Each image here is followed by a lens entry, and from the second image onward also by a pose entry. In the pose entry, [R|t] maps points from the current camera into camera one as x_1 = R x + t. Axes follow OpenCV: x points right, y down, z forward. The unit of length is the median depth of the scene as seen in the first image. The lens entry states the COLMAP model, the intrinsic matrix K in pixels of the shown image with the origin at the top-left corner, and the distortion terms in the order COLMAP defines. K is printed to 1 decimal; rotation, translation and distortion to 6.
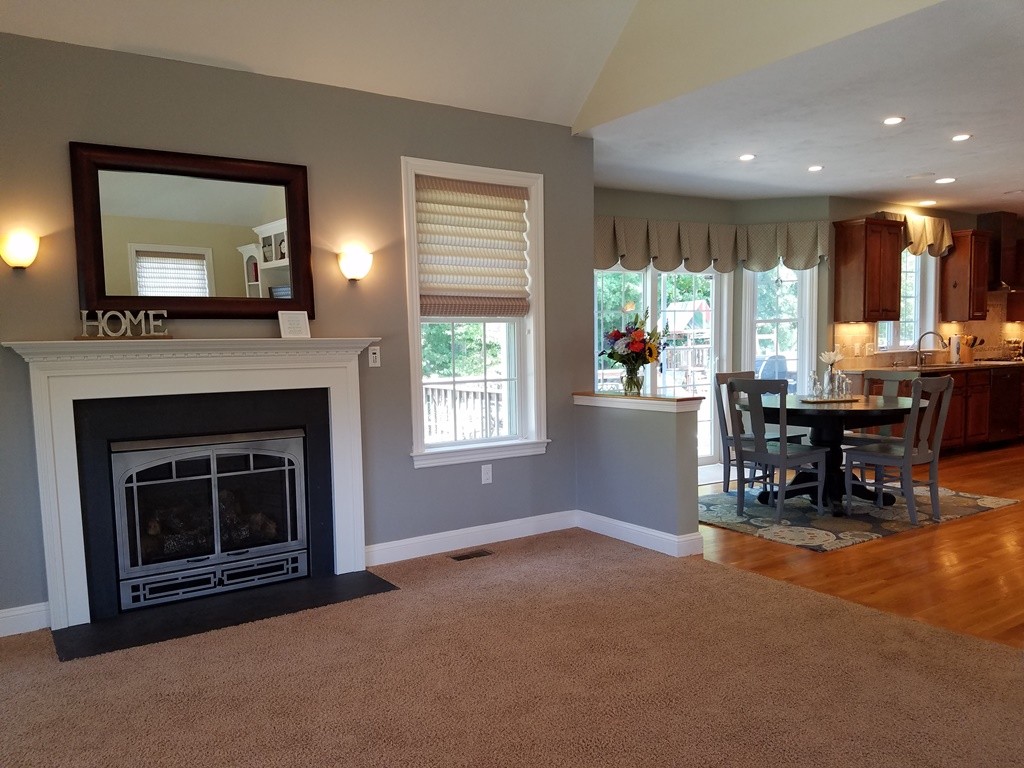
lens RADIAL K [[802.5, 0, 513.4], [0, 802.5, 403.6], [0, 0, 1]] dist [0.162573, -0.265093]
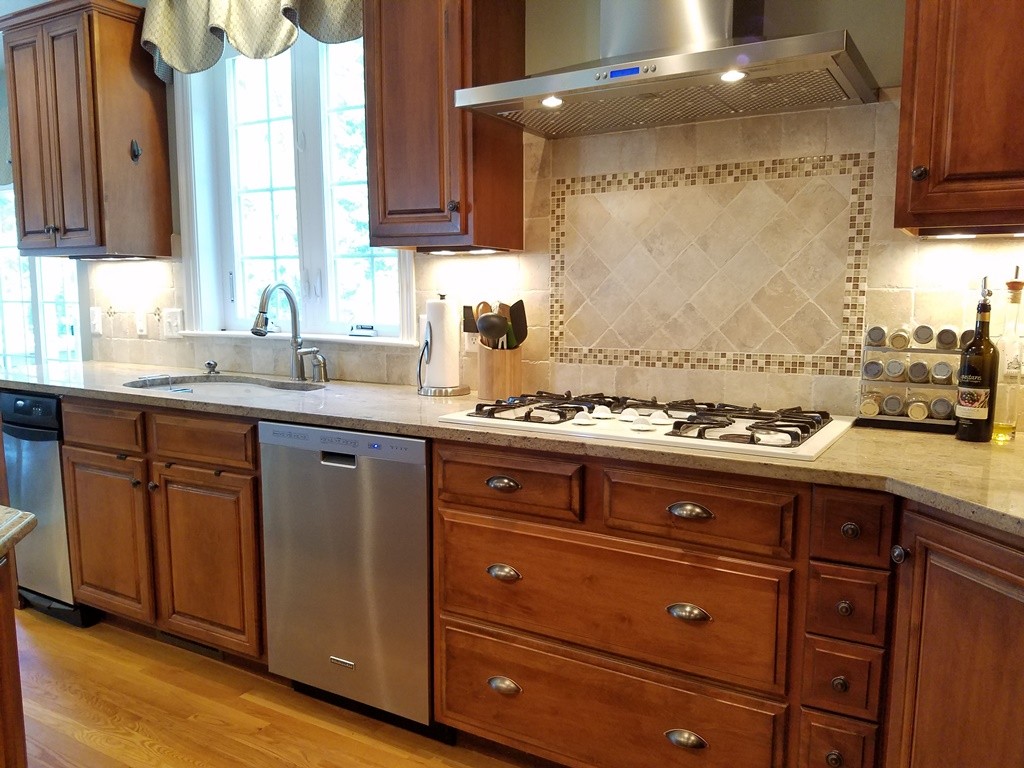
lens RADIAL K [[802.5, 0, 513.4], [0, 802.5, 403.6], [0, 0, 1]] dist [0.162573, -0.265093]
pose [[0.411036, 0.142277, -0.900448, 0.839657], [-0.080677, 0.989548, 0.119528, -0.085055], [0.908042, 0.023515, 0.418218, 0.931461]]
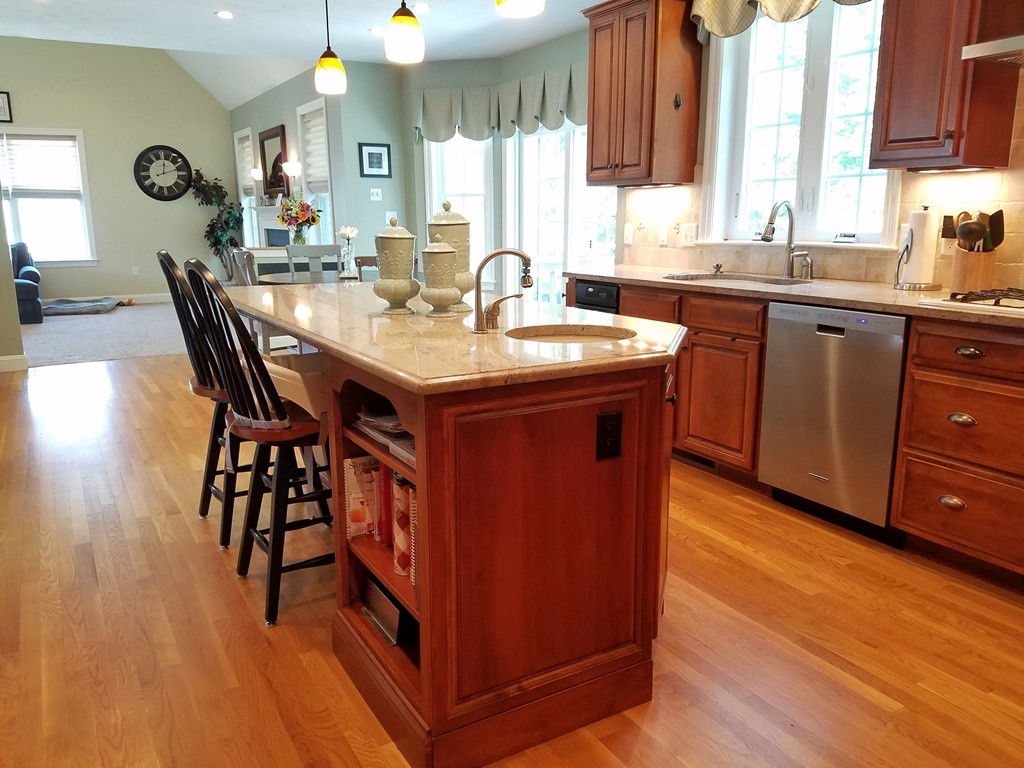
lens RADIAL K [[796.2, 0, 514.0], [0, 796.2, 404.4], [0, 0, 1]] dist [0.099738, -0.148491]
pose [[-0.087328, 0.248897, -0.964585, 0.943471], [-0.068494, 0.964492, 0.255074, -0.081499], [0.993822, 0.088344, -0.067179, 0.879750]]
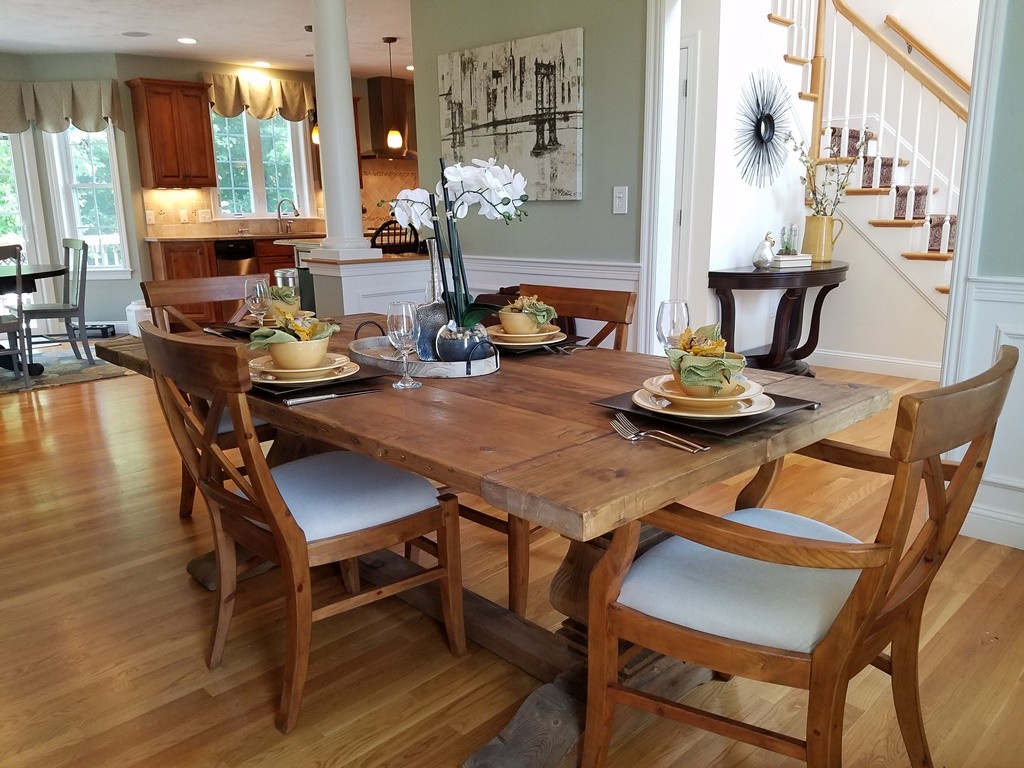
lens RADIAL K [[802.5, 0, 513.4], [0, 802.5, 403.6], [0, 0, 1]] dist [0.162573, -0.265093]
pose [[0.985198, -0.039269, 0.166859, 0.595912], [0.011657, 0.986501, 0.163340, 0.000509], [-0.171021, -0.158977, 0.972357, -0.070828]]
